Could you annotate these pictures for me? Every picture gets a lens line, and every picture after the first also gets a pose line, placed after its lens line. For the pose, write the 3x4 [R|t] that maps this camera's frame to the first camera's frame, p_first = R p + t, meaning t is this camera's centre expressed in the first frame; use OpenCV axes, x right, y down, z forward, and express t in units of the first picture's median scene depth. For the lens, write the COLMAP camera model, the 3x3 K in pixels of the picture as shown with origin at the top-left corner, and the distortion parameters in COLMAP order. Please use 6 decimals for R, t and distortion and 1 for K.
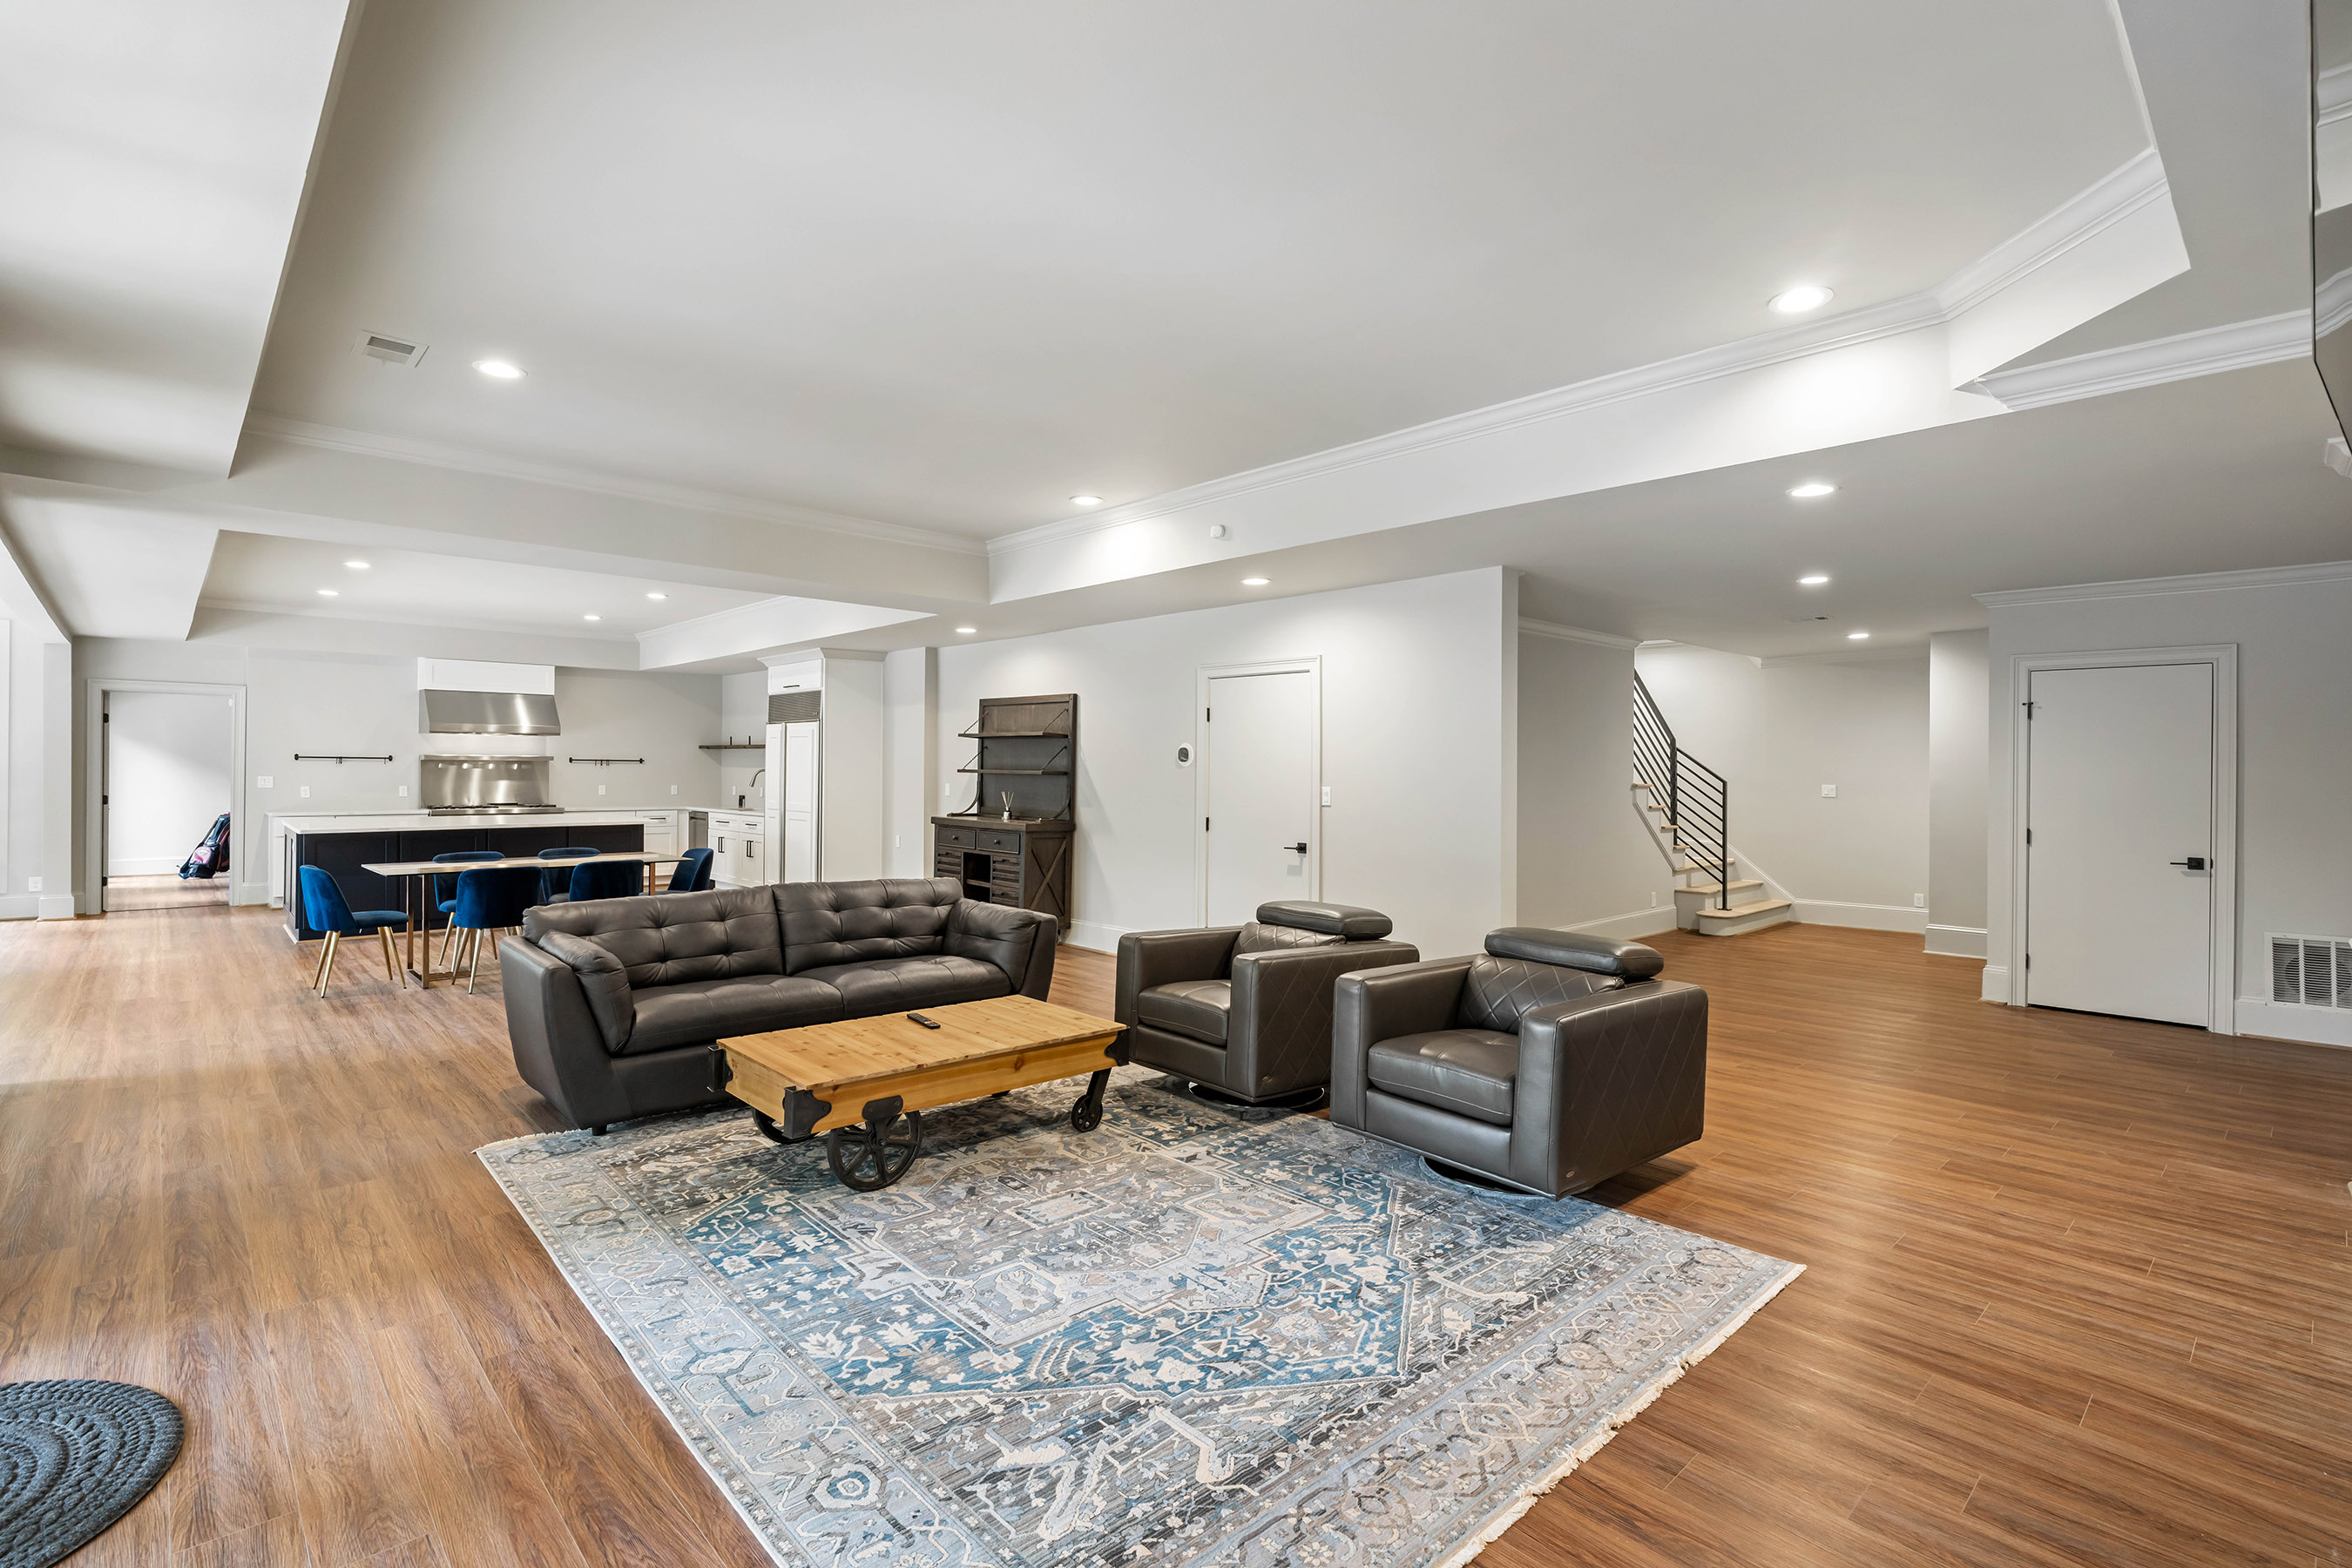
lens RADIAL K [[1085.4, 0, 1180.9], [0, 1085.4, 779.3], [0, 0, 1]] dist [-0.001295, 0.000069]
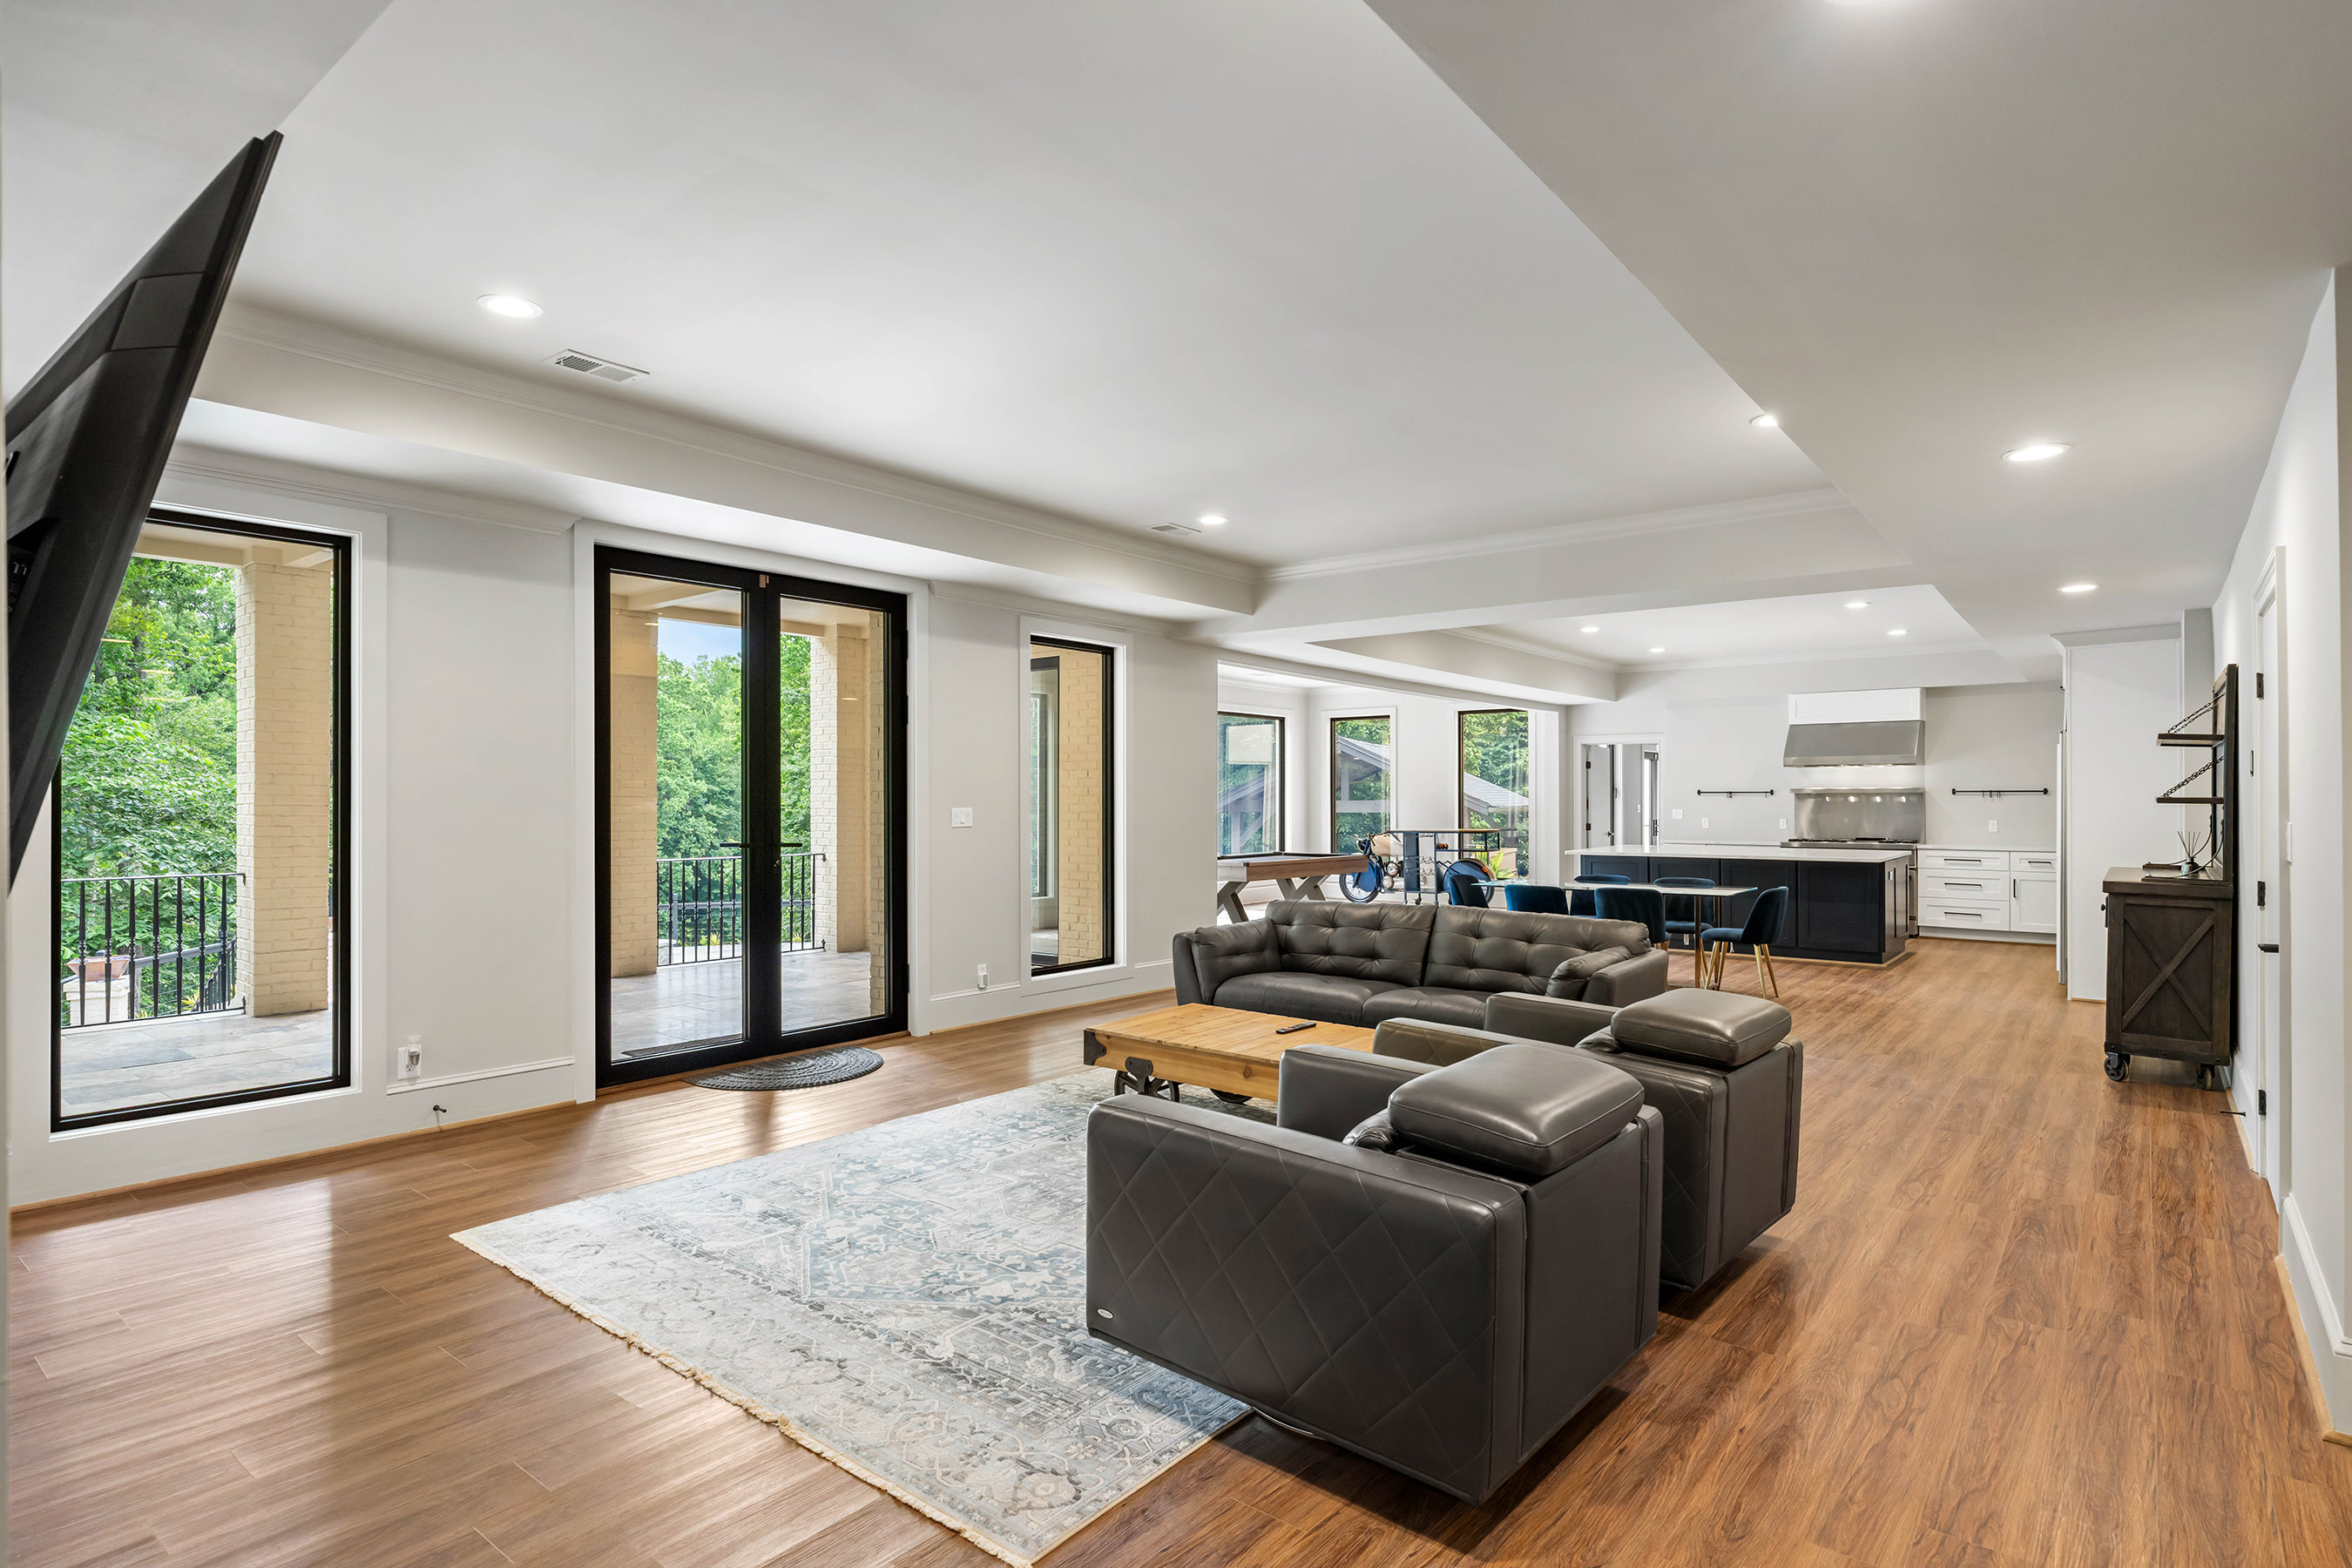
lens RADIAL K [[1189.2, 0, 1184.6], [0, 1189.2, 792.5], [0, 0, 1]] dist [-0.000287, -0.000039]
pose [[0.152900, -0.015501, -0.988120, 1.298605], [-0.004937, 0.999853, -0.016449, 0.011976], [0.988229, 0.007393, 0.152801, 1.000482]]
